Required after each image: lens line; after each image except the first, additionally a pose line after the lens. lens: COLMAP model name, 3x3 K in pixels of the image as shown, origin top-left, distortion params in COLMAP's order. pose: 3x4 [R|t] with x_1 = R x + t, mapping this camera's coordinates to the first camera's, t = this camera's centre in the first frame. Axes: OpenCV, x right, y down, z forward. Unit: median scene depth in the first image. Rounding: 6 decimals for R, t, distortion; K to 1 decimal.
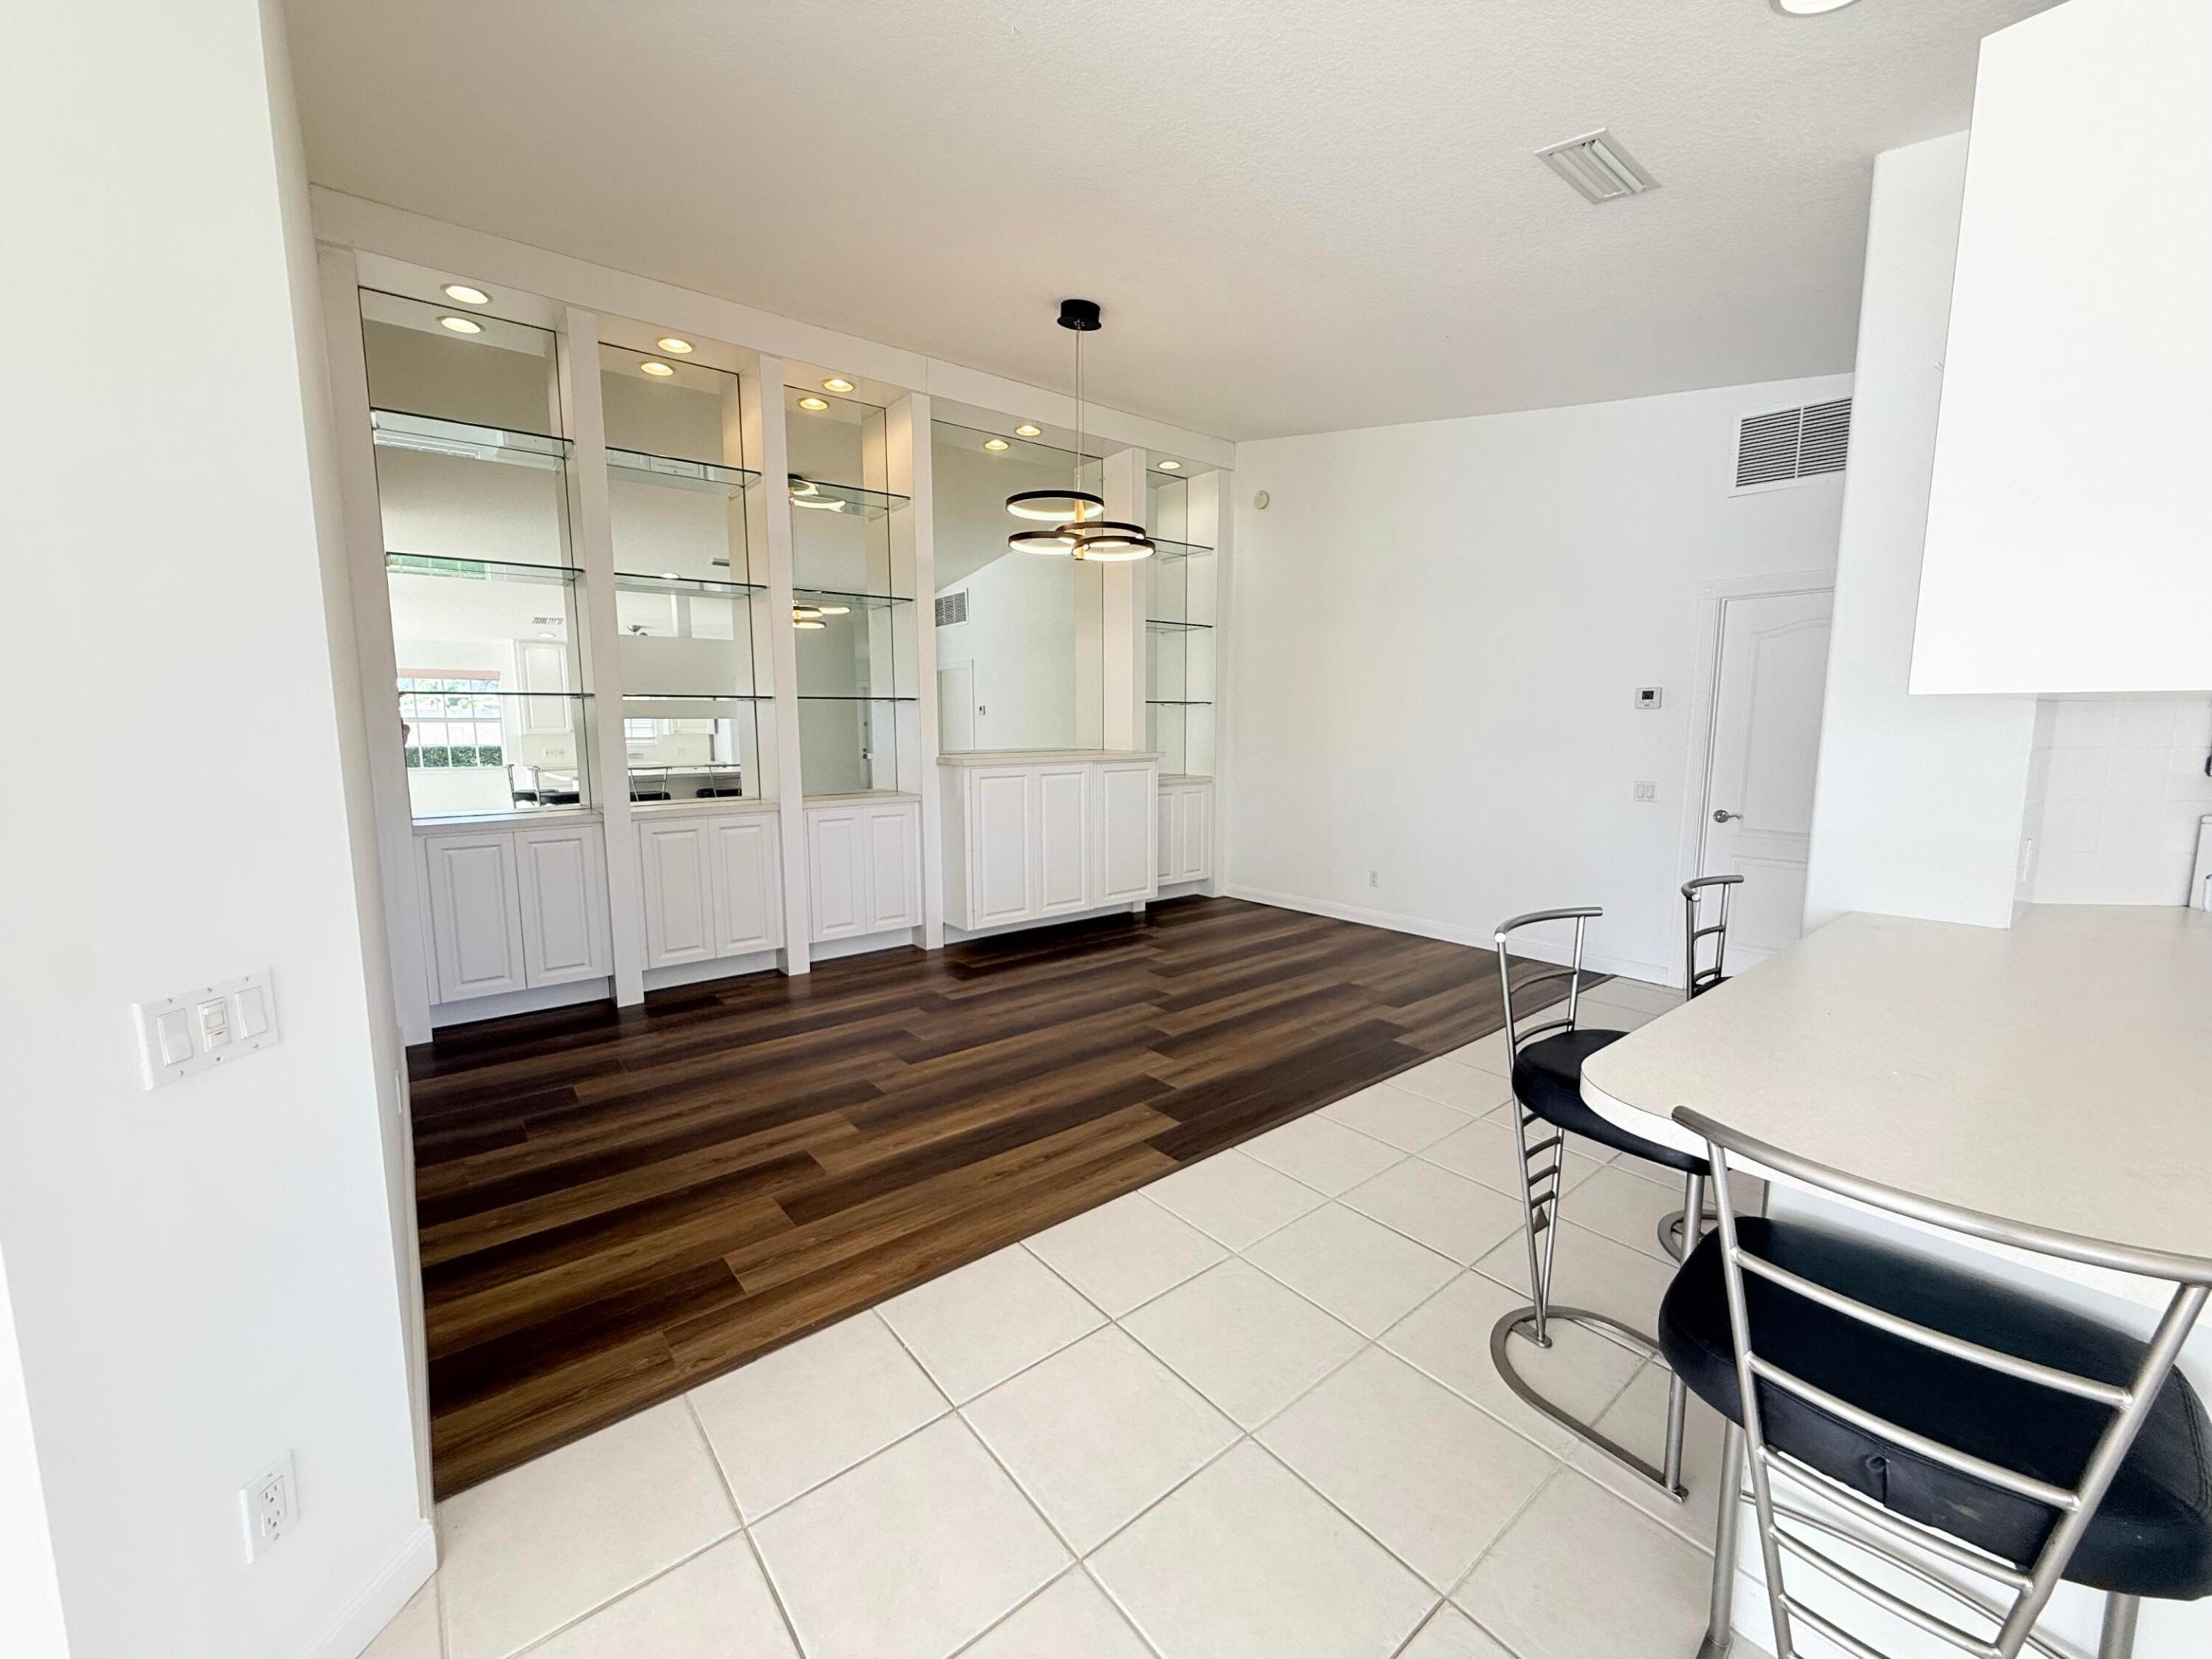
lens RADIAL K [[882.9, 0, 1099.5], [0, 882.9, 831.4], [0, 0, 1]] dist [-0.001771, -0.000291]
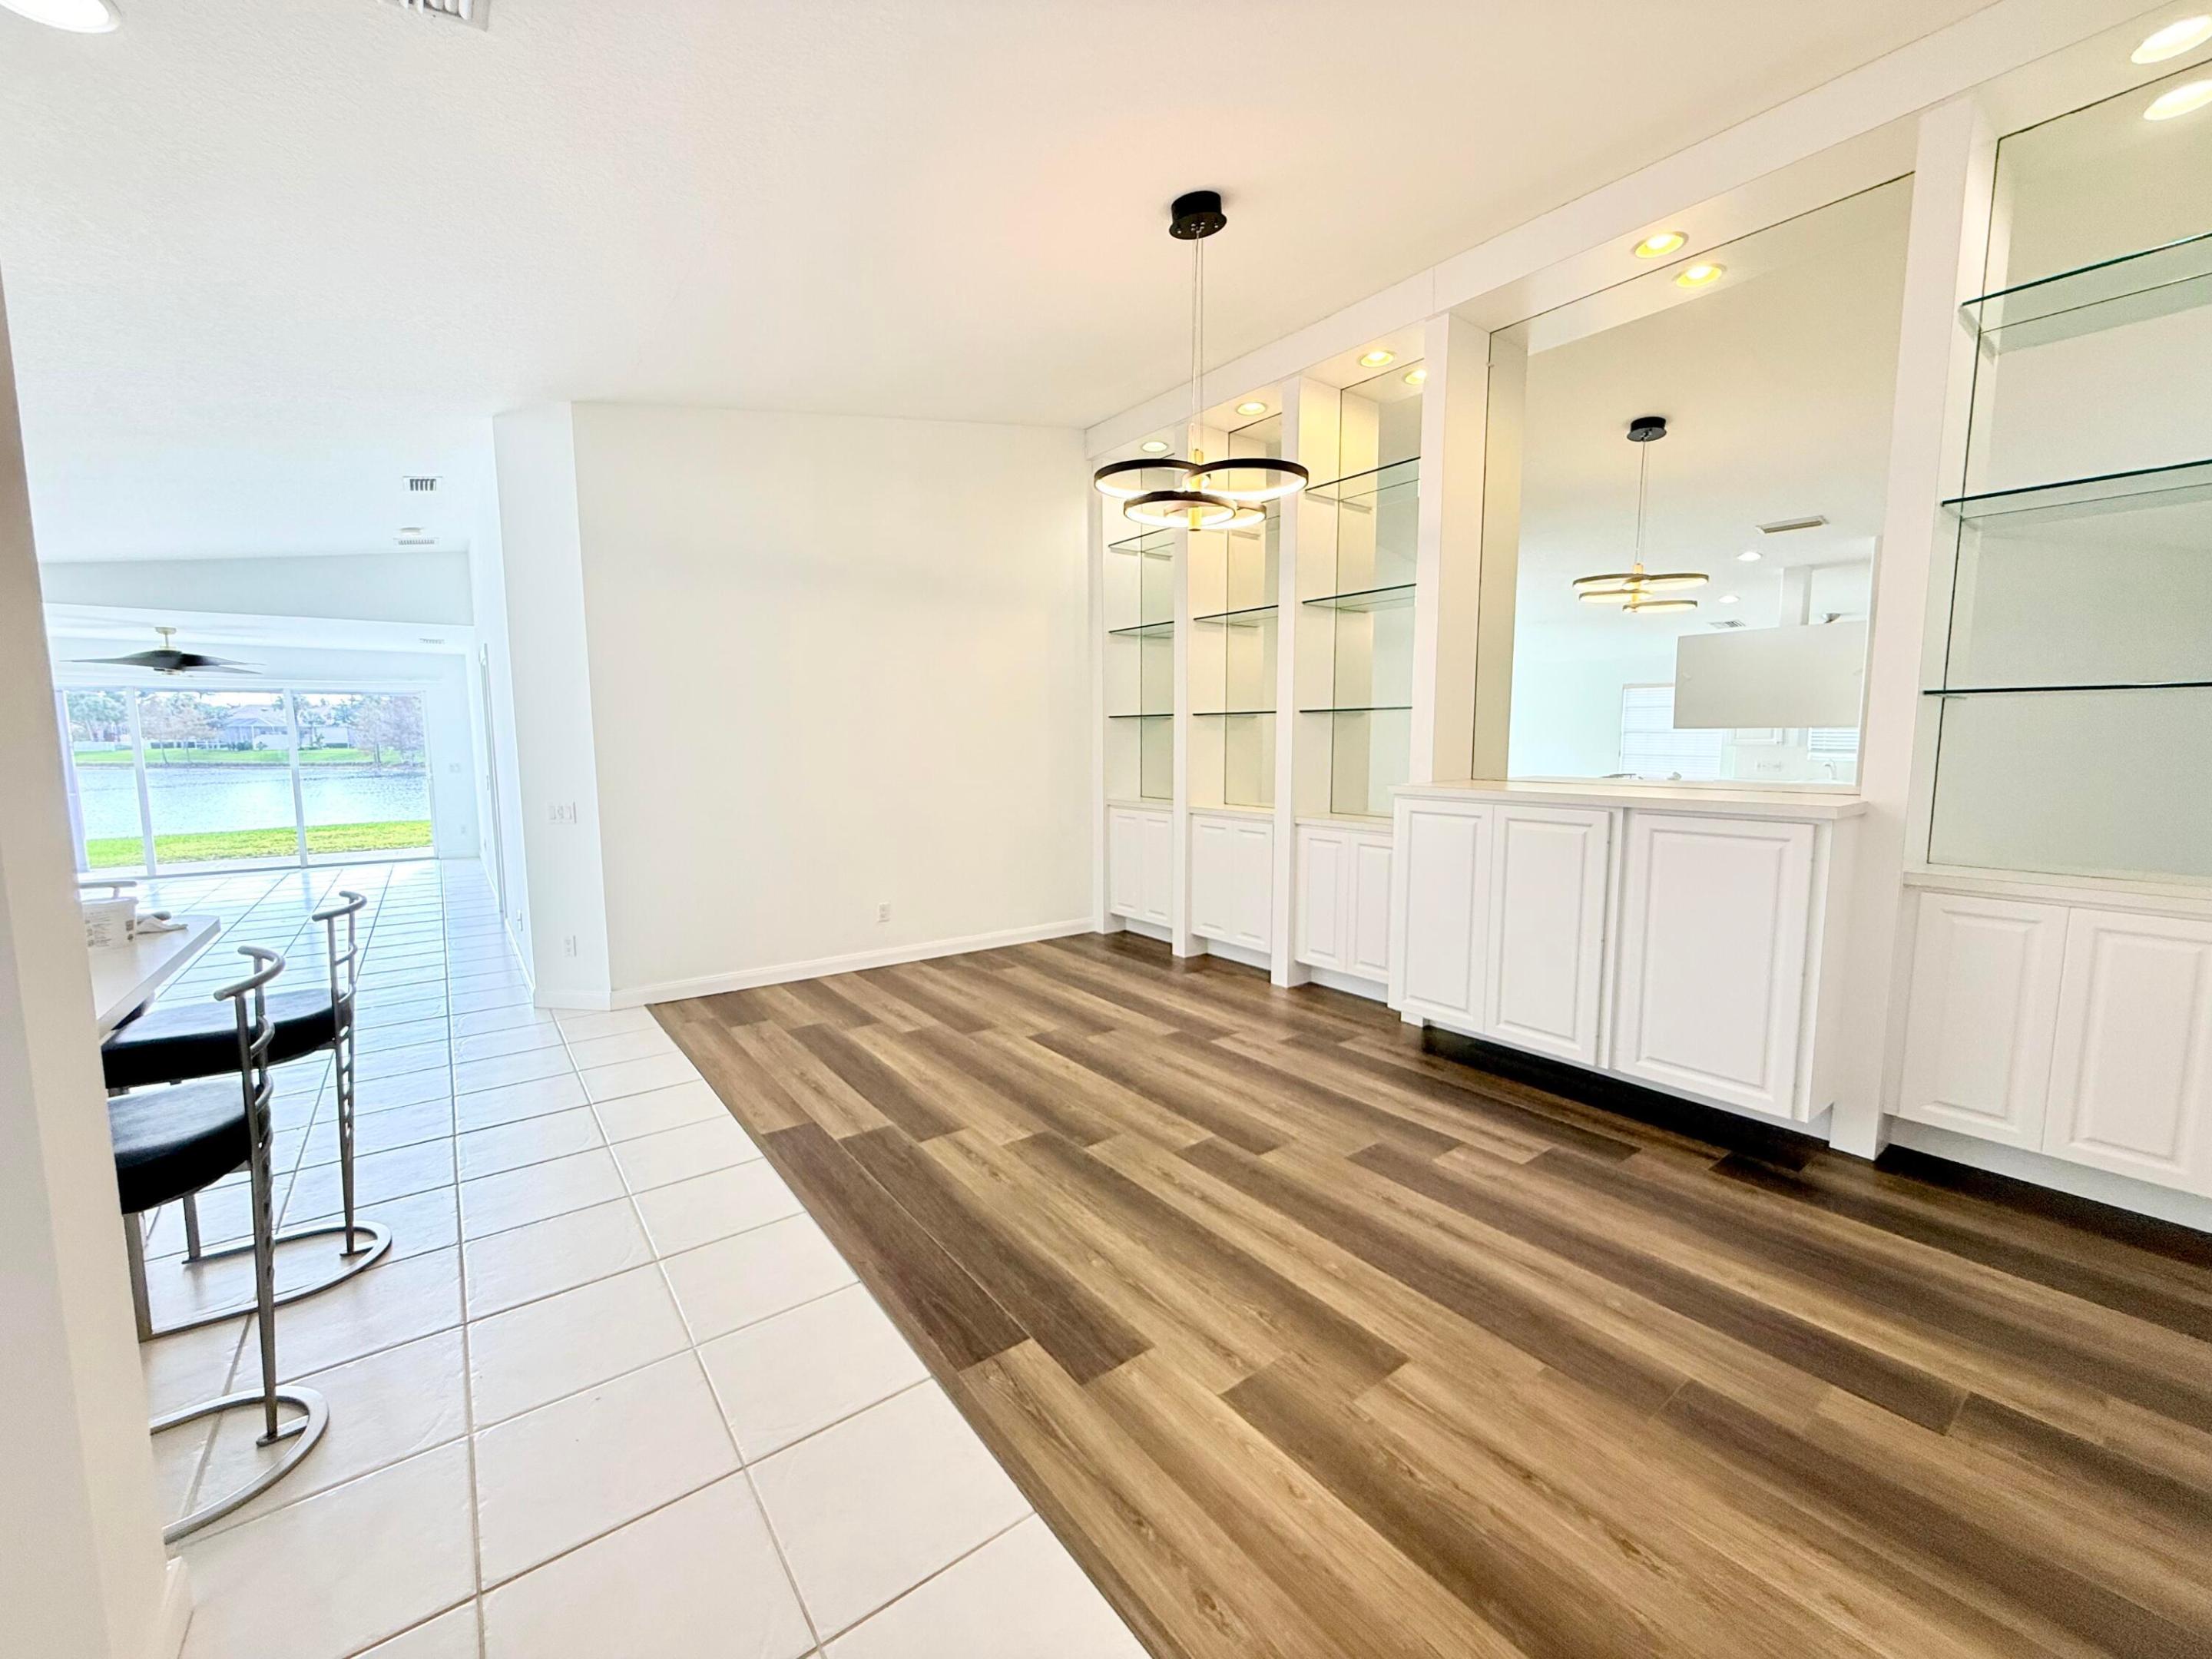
lens RADIAL K [[882.9, 0, 1099.5], [0, 882.9, 831.4], [0, 0, 1]] dist [-0.001771, -0.000291]
pose [[-0.036184, 0.113100, -0.992924, 0.705062], [-0.121650, 0.985688, 0.116709, -0.112976], [0.991913, 0.125013, -0.021908, 0.868256]]
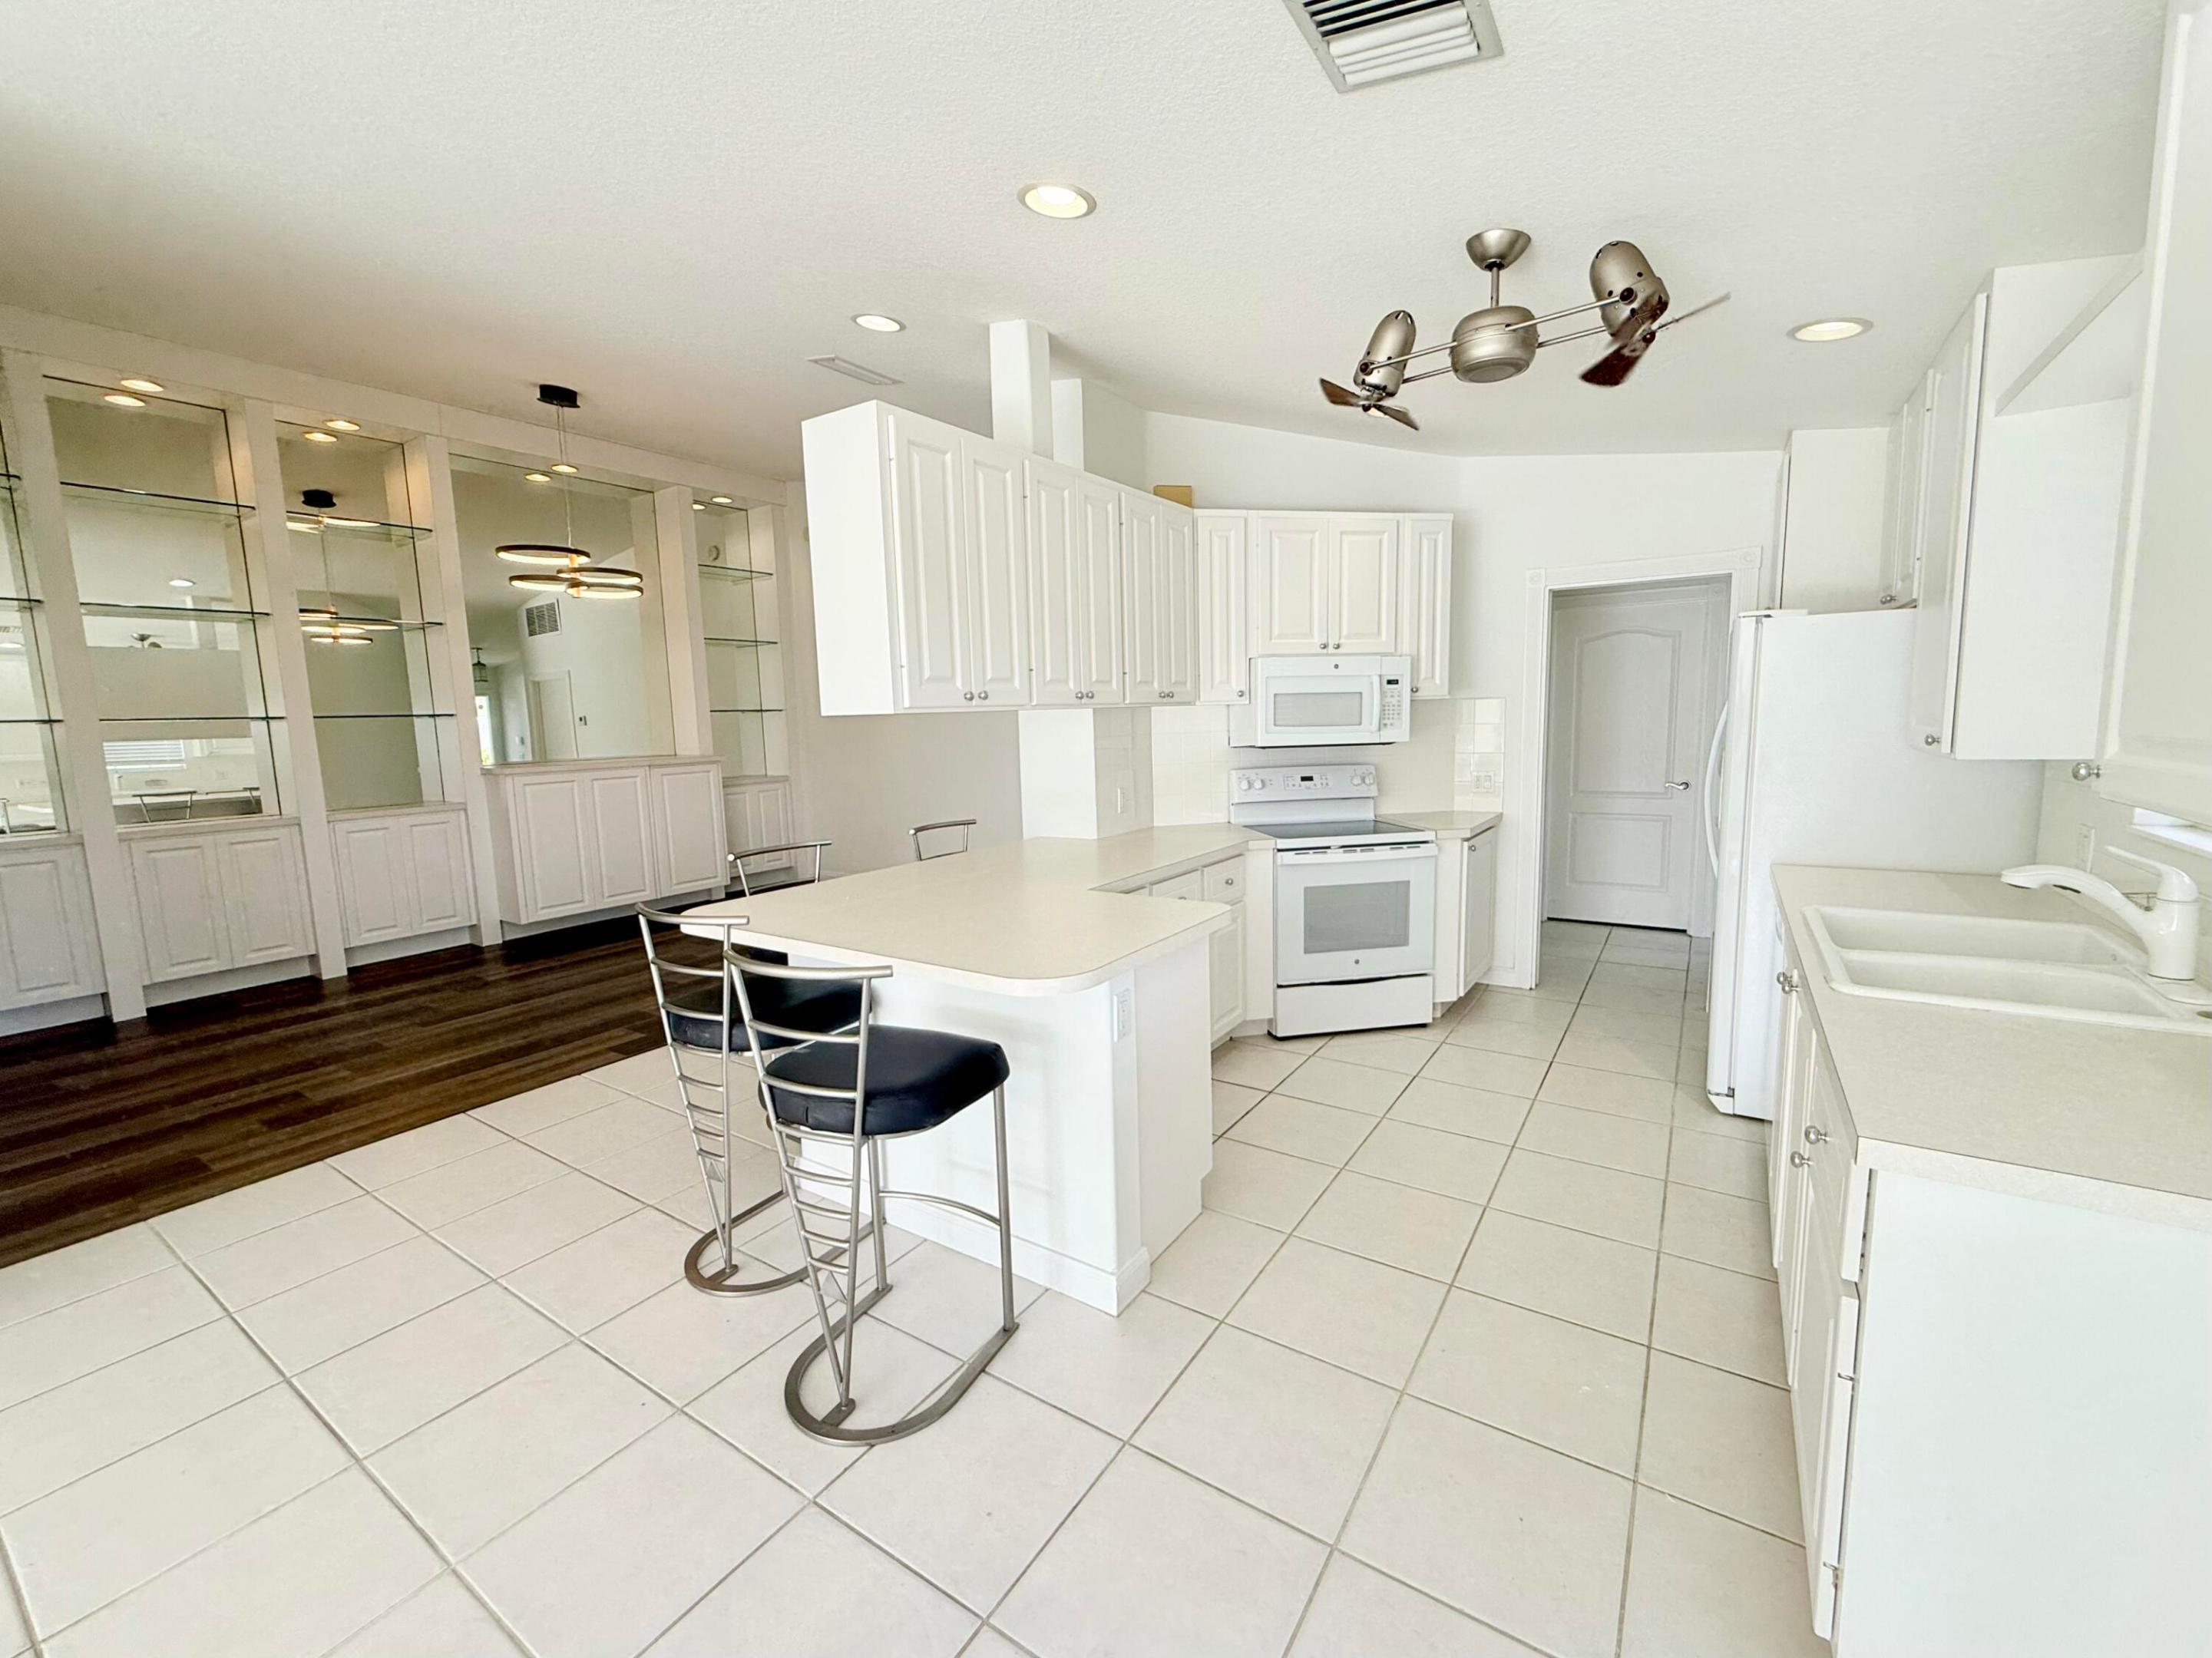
lens RADIAL K [[915.9, 0, 1106.0], [0, 915.9, 829.0], [0, 0, 1]] dist [-0.000929, 0.000079]
pose [[0.952592, -0.061735, 0.297923, 0.244649], [0.063633, 0.997968, 0.003336, 0.042175], [-0.297523, 0.015780, 0.954584, -0.355922]]
